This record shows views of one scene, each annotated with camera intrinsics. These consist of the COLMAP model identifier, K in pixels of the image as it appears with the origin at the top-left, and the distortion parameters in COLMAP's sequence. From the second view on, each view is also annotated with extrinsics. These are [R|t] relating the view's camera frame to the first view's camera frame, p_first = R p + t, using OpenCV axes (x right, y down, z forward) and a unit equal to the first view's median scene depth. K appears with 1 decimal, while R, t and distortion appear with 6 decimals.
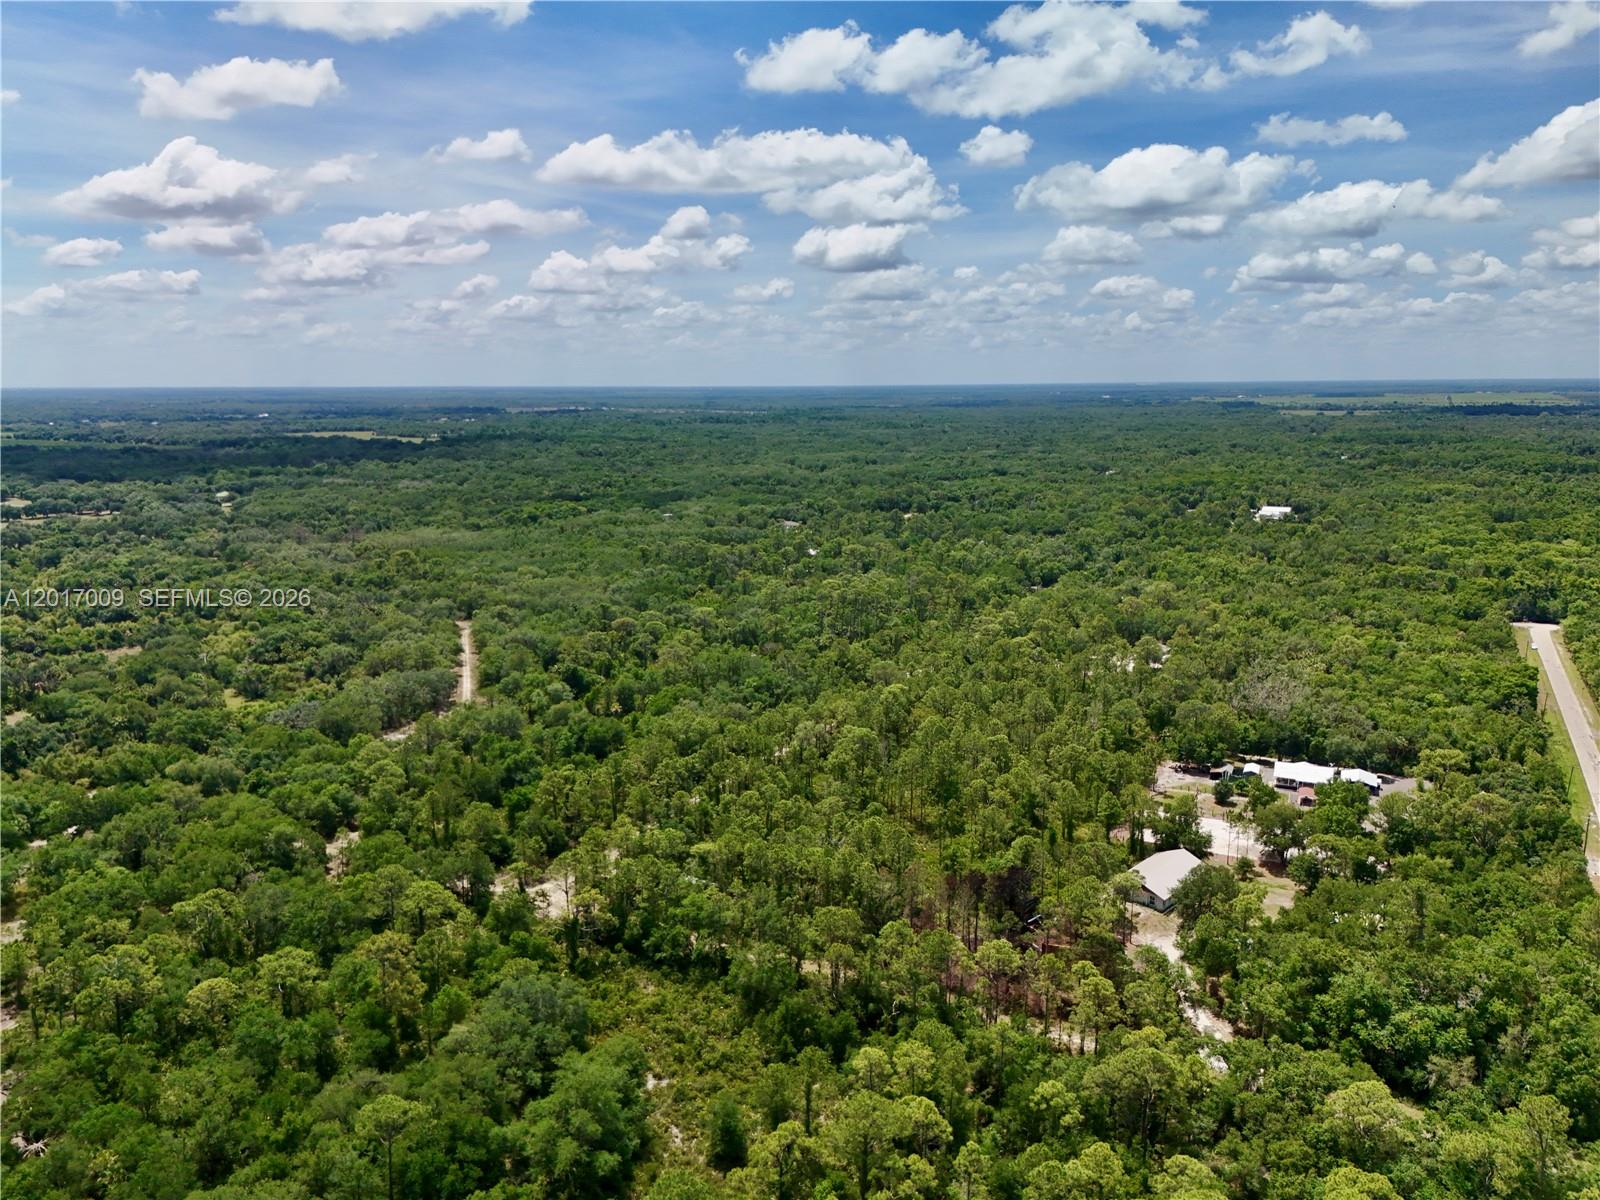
lens RADIAL K [[1174.0, 0, 791.3], [0, 1174.0, 602.6], [0, 0, 1]] dist [0.062764, -0.056655]
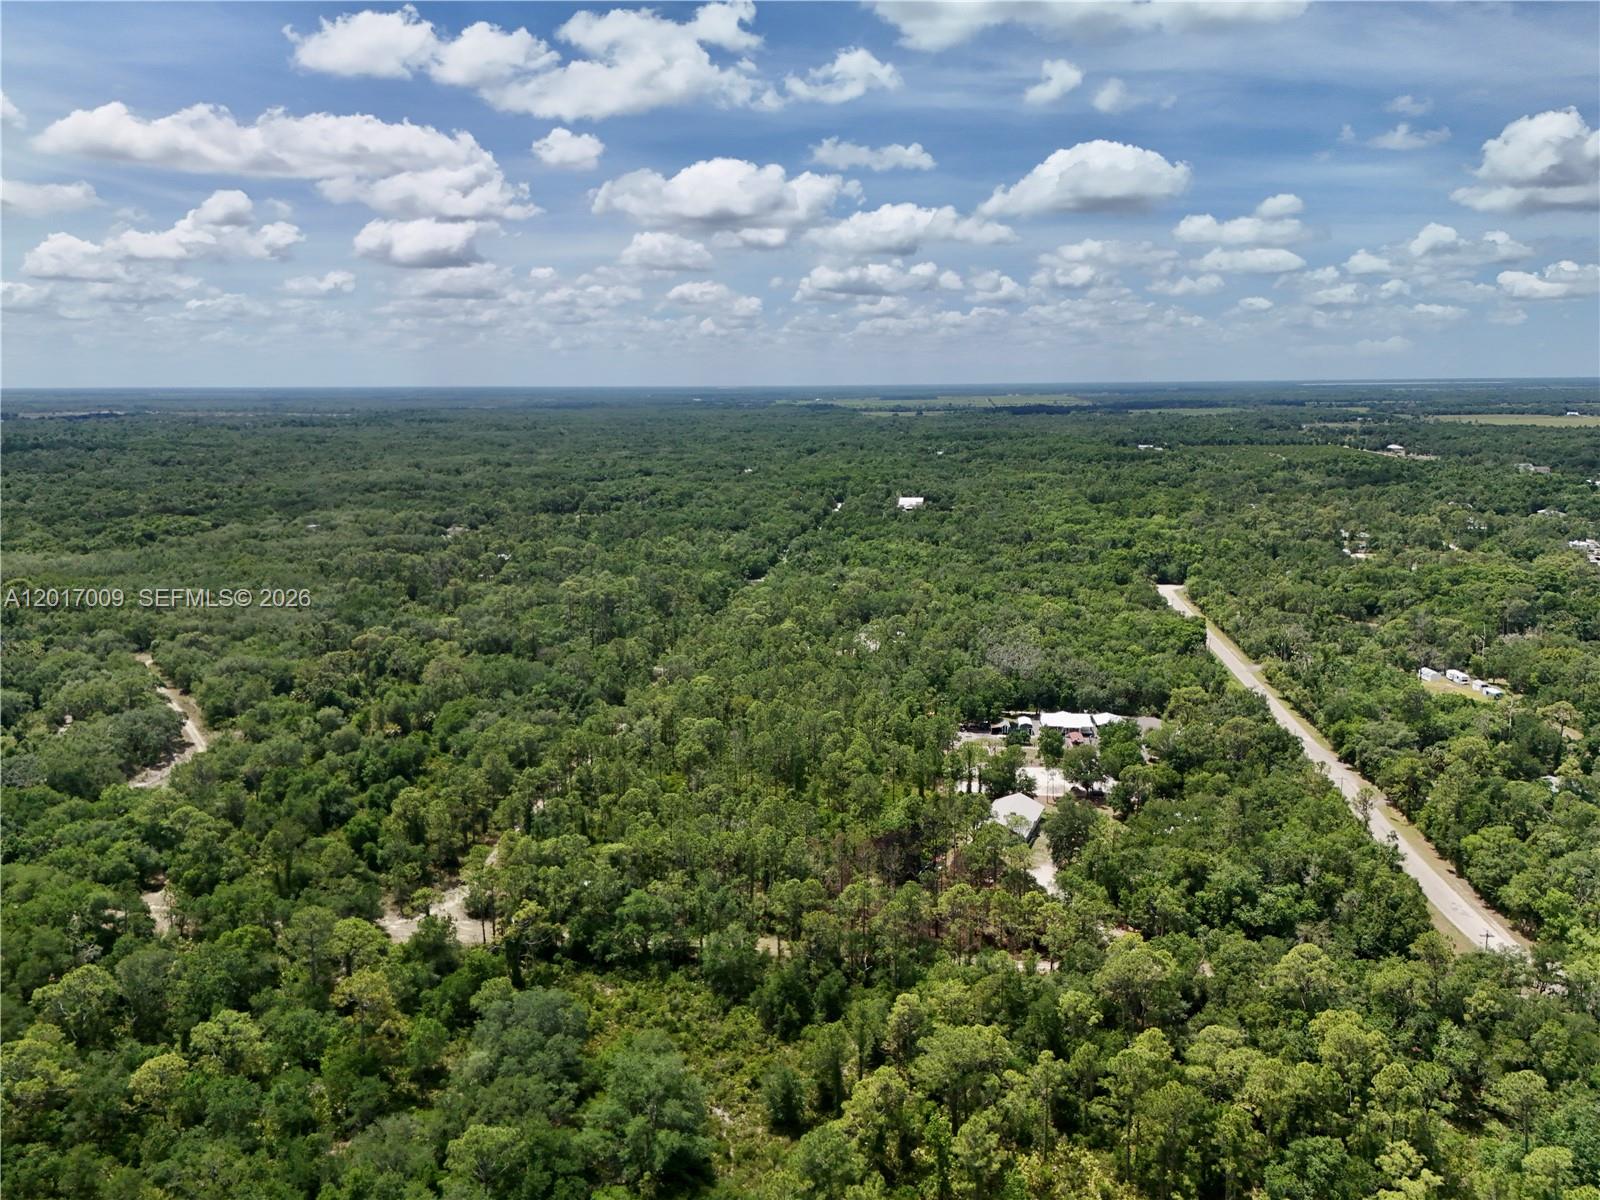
lens RADIAL K [[1174.0, 0, 796.4], [0, 1174.0, 596.1], [0, 0, 1]] dist [0.062764, -0.056655]
pose [[0.940994, -0.061479, 0.332792, -0.154405], [0.063802, 0.997955, 0.003954, 0.000816], [-0.332354, 0.017512, 0.942992, 0.001966]]
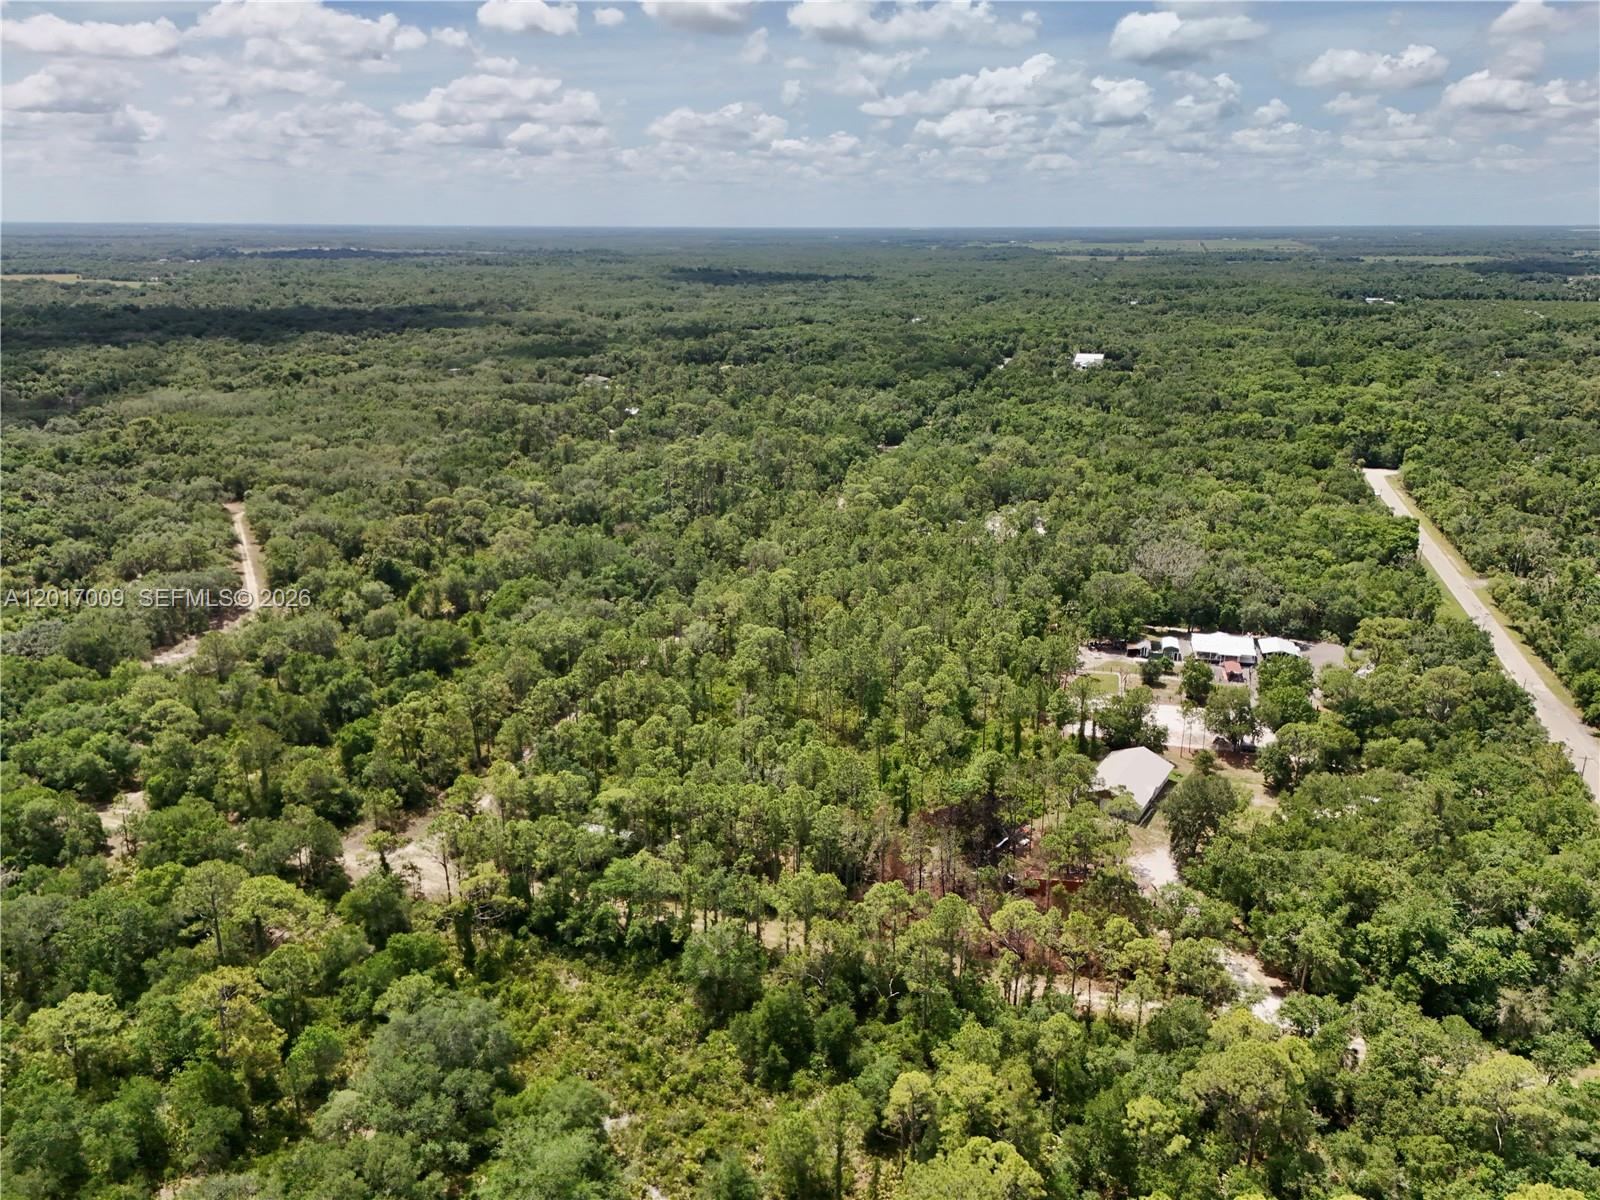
lens RADIAL K [[1174.0, 0, 801.7], [0, 1174.0, 618.2], [0, 0, 1]] dist [0.062764, -0.056655]
pose [[0.981444, -0.053361, 0.184176, -0.056213], [0.027705, 0.989882, 0.139162, -0.014491], [-0.189739, -0.131477, 0.972992, 0.121958]]
